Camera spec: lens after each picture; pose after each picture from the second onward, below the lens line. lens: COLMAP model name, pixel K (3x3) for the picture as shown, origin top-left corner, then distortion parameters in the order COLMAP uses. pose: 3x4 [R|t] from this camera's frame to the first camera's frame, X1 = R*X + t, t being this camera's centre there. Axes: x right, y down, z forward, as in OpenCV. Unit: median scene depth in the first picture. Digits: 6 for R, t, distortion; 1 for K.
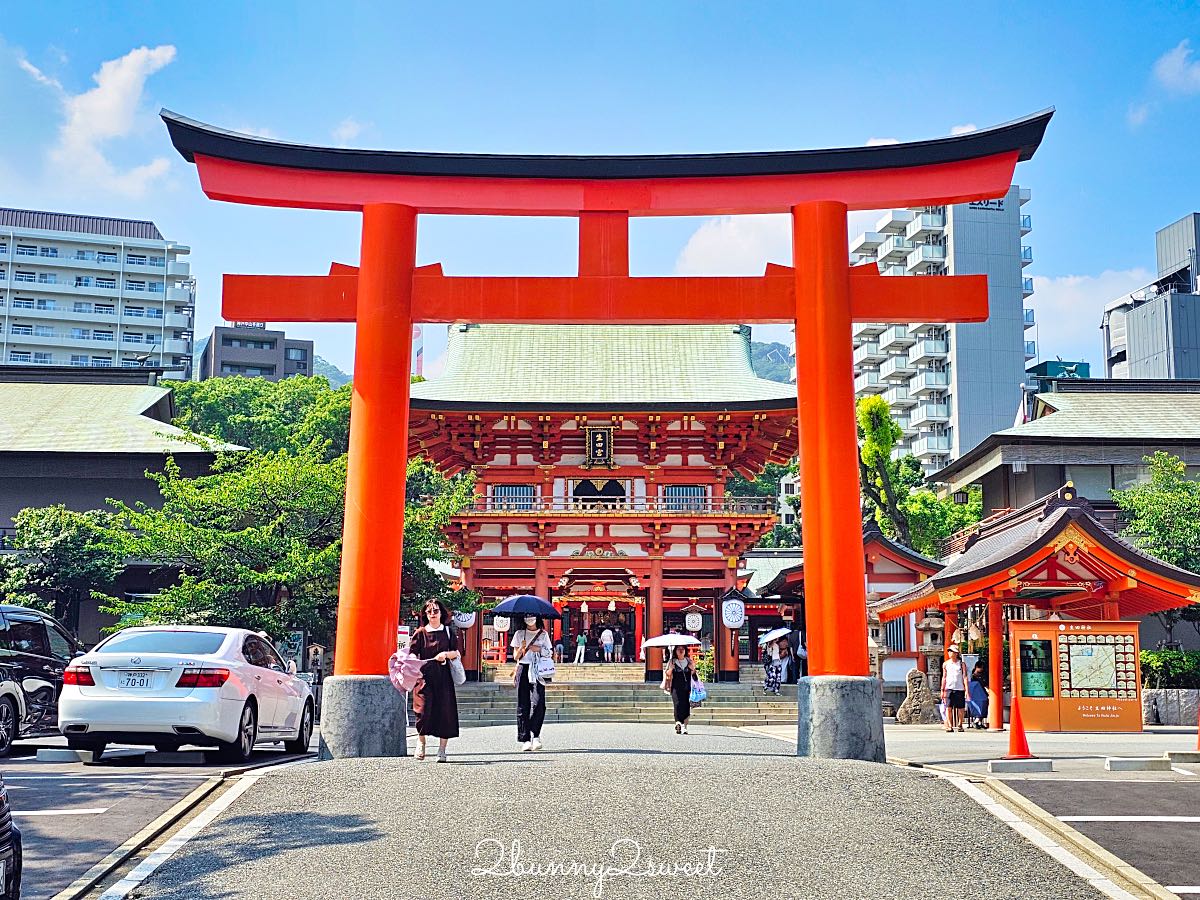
lens RADIAL K [[1683.1, 0, 600.0], [0, 1683.1, 450.0], [0, 0, 1]] dist [0.014558, 0.001980]
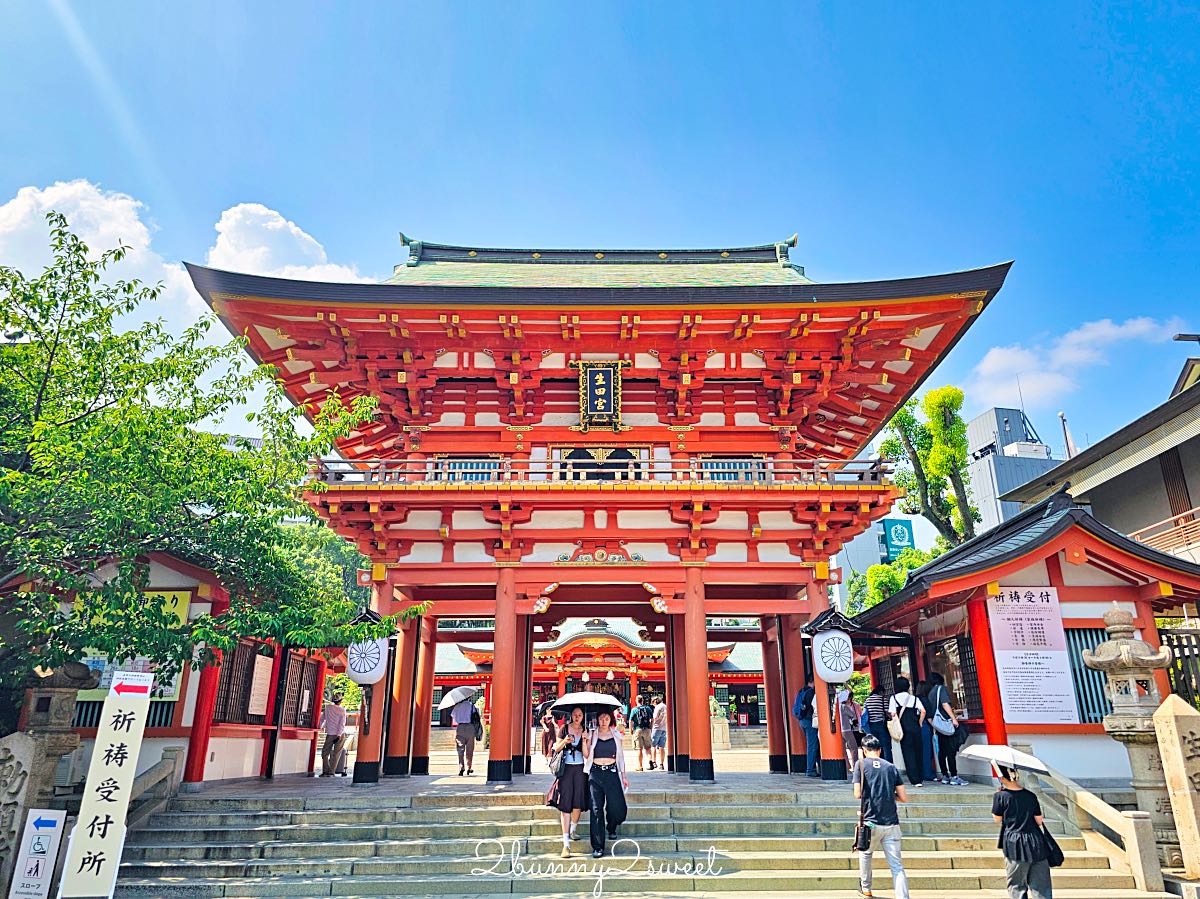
lens RADIAL K [[833.5, 0, 600.0], [0, 833.5, 449.5], [0, 0, 1]] dist [0.111818, -0.210108]
pose [[0.999979, -0.004359, 0.004835, -0.002094], [0.005176, 0.982840, -0.184389, 0.078877], [-0.003948, 0.184410, 0.982841, 0.692256]]
